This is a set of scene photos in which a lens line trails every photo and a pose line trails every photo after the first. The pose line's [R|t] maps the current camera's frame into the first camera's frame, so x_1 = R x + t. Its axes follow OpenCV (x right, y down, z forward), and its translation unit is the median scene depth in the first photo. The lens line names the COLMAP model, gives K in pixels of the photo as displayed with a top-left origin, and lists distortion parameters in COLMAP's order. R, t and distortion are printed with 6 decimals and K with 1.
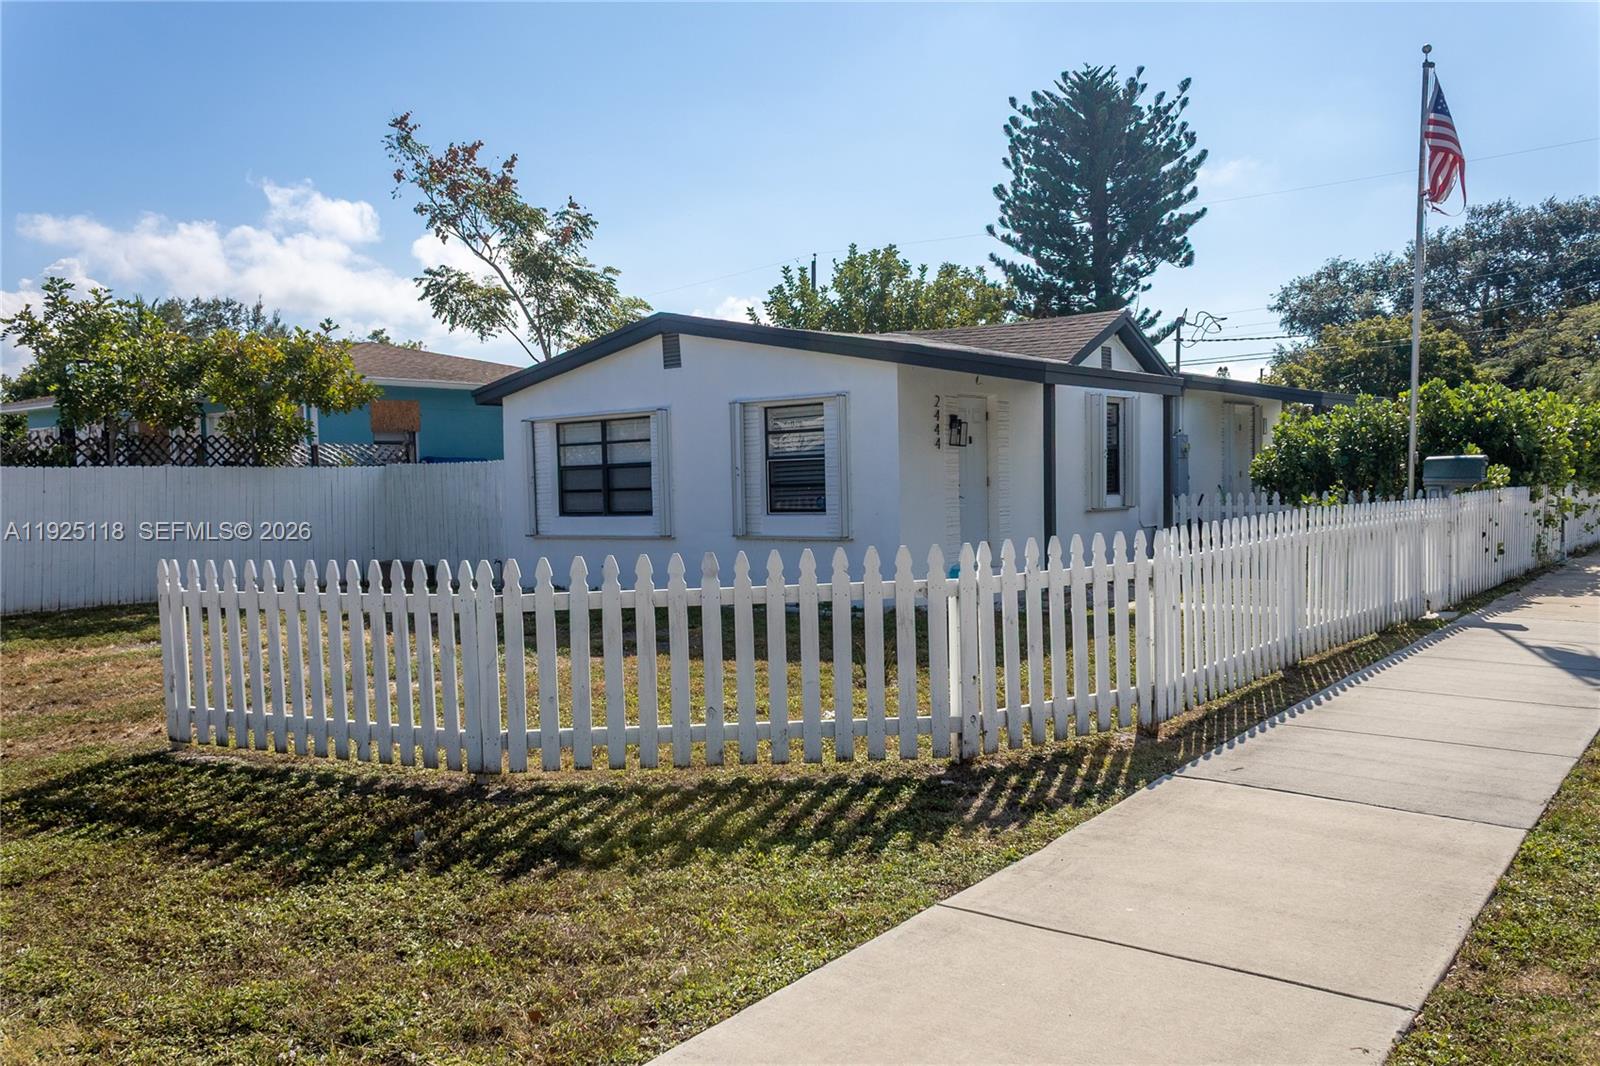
lens RADIAL K [[1274.6, 0, 797.8], [0, 1274.6, 527.6], [0, 0, 1]] dist [0.017860, 0.015020]
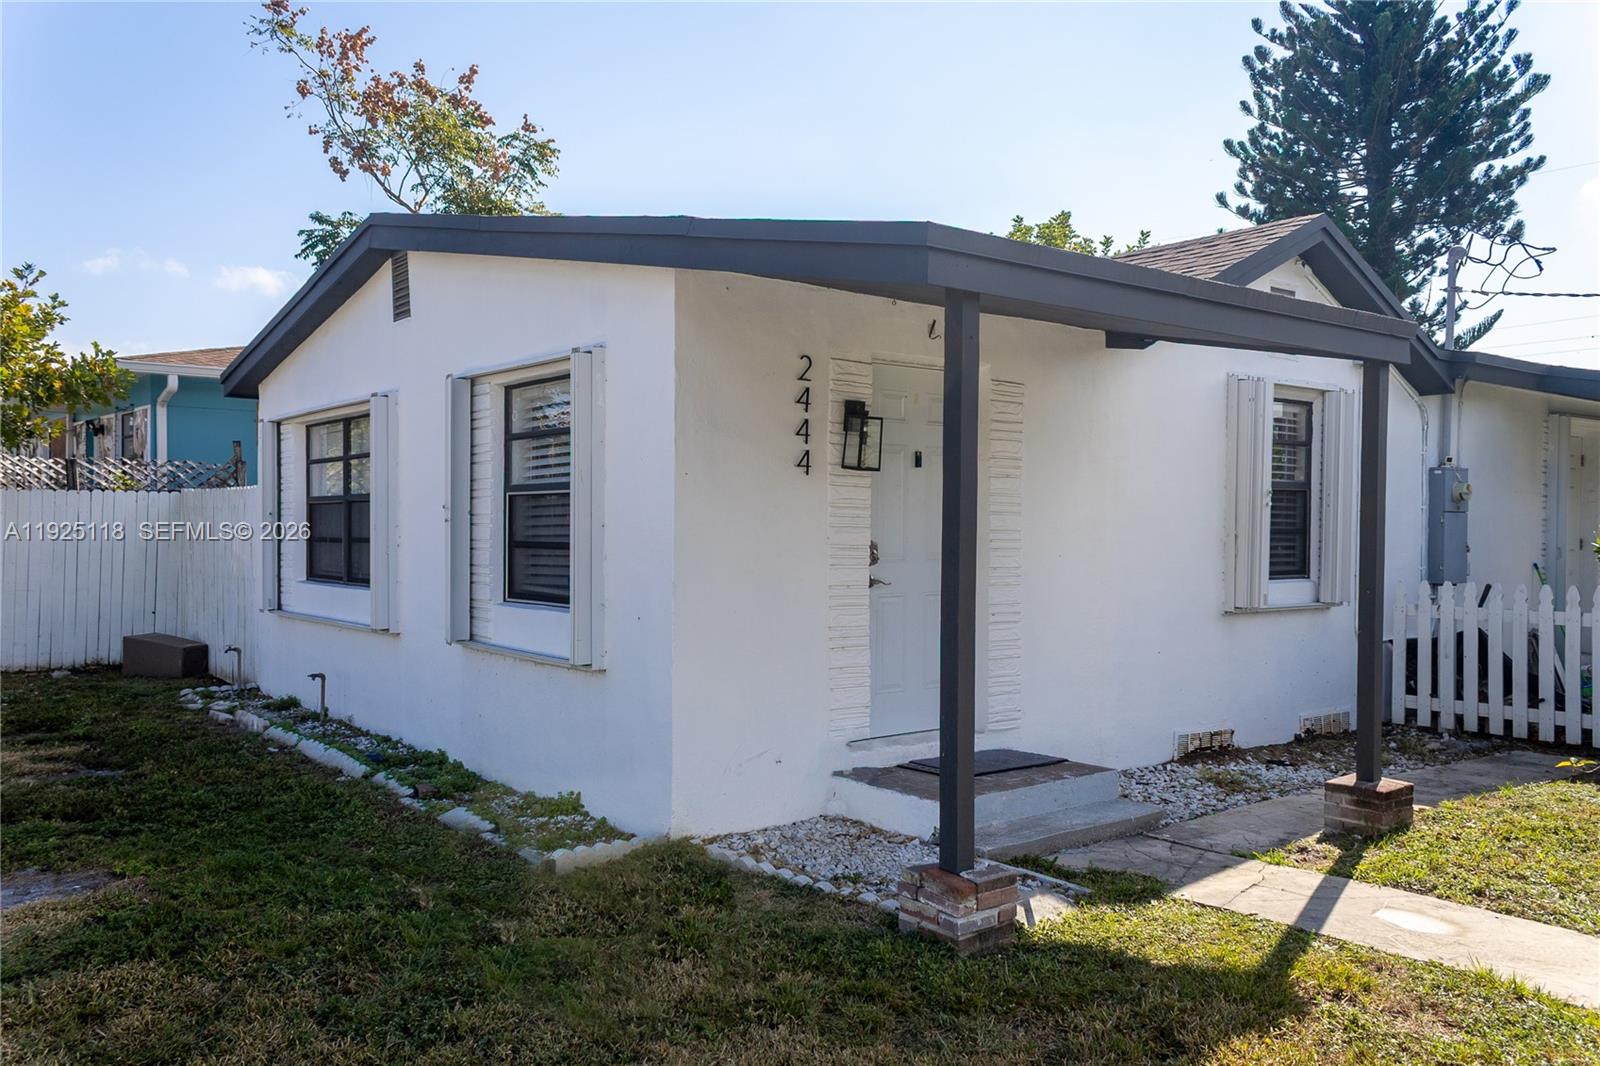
lens RADIAL K [[1274.6, 0, 798.4], [0, 1274.6, 534.9], [0, 0, 1]] dist [0.017860, 0.015020]
pose [[0.974762, 0.031580, -0.221002, 0.087206], [-0.037304, 0.999067, -0.021771, -0.013187], [0.220108, 0.029465, 0.975030, 0.239220]]
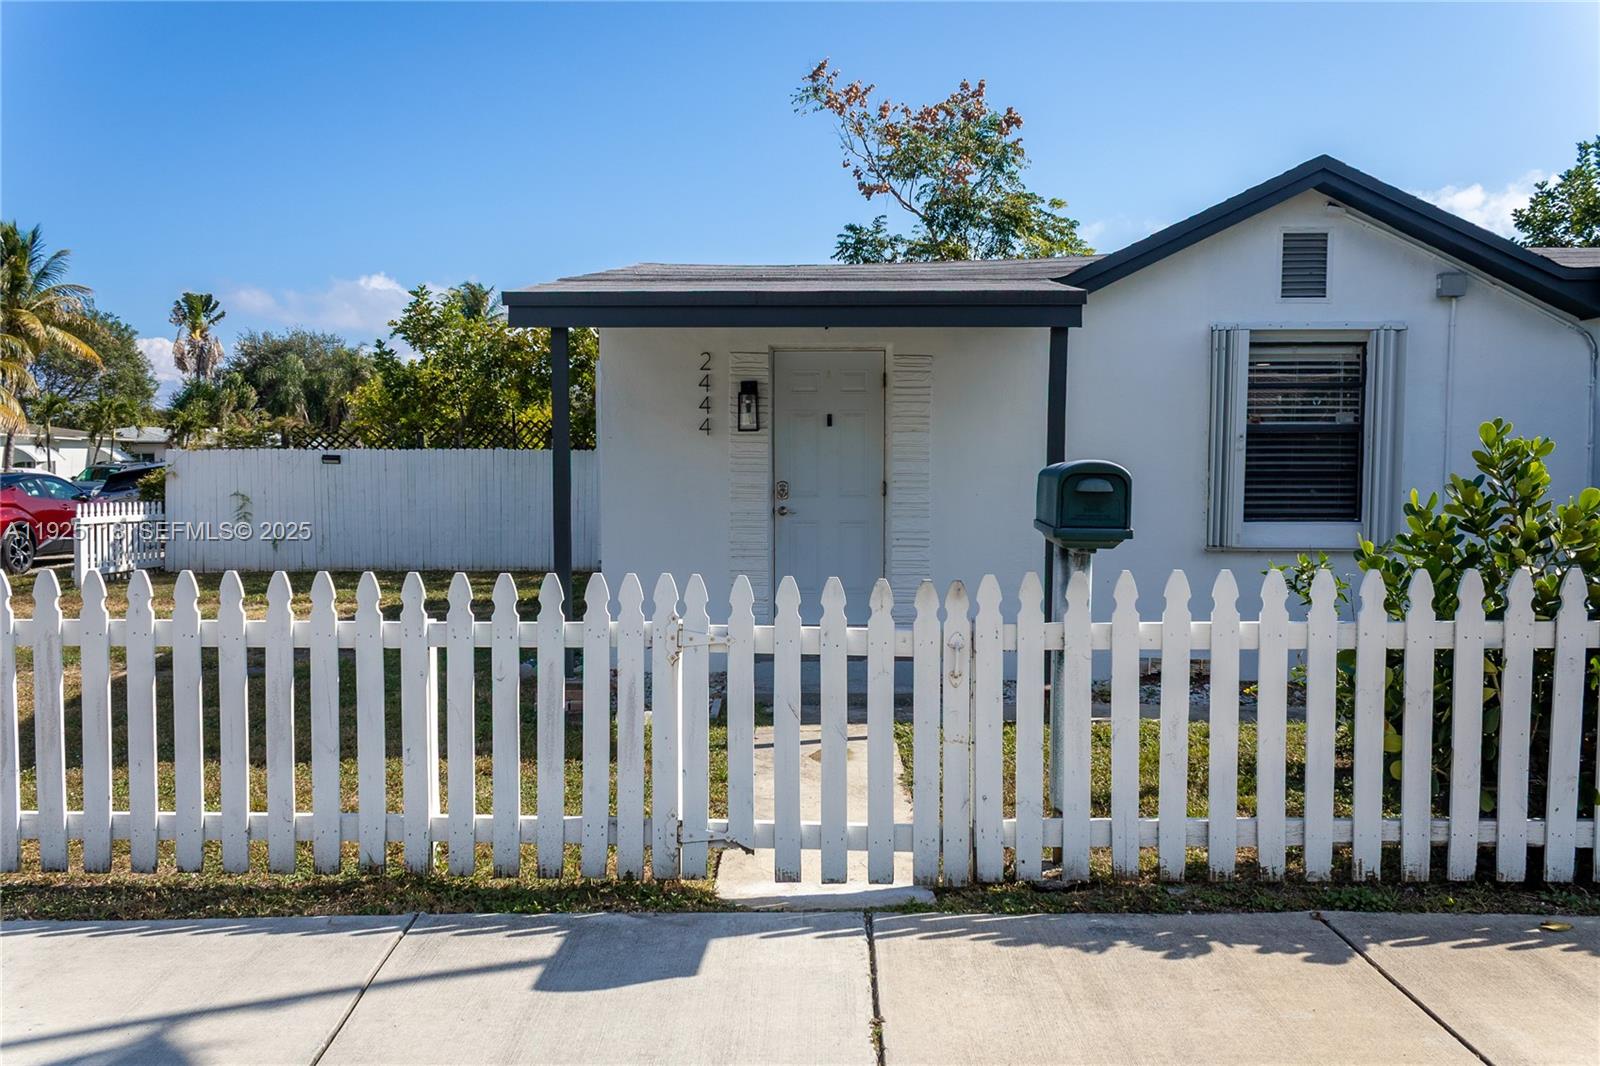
lens RADIAL K [[1274.6, 0, 799.0], [0, 1274.6, 539.2], [0, 0, 1]] dist [0.017860, 0.015020]
pose [[0.606874, 0.066614, -0.792002, 0.274792], [-0.044482, 0.997766, 0.049836, -0.018460], [0.793553, 0.004986, 0.608481, 0.272440]]
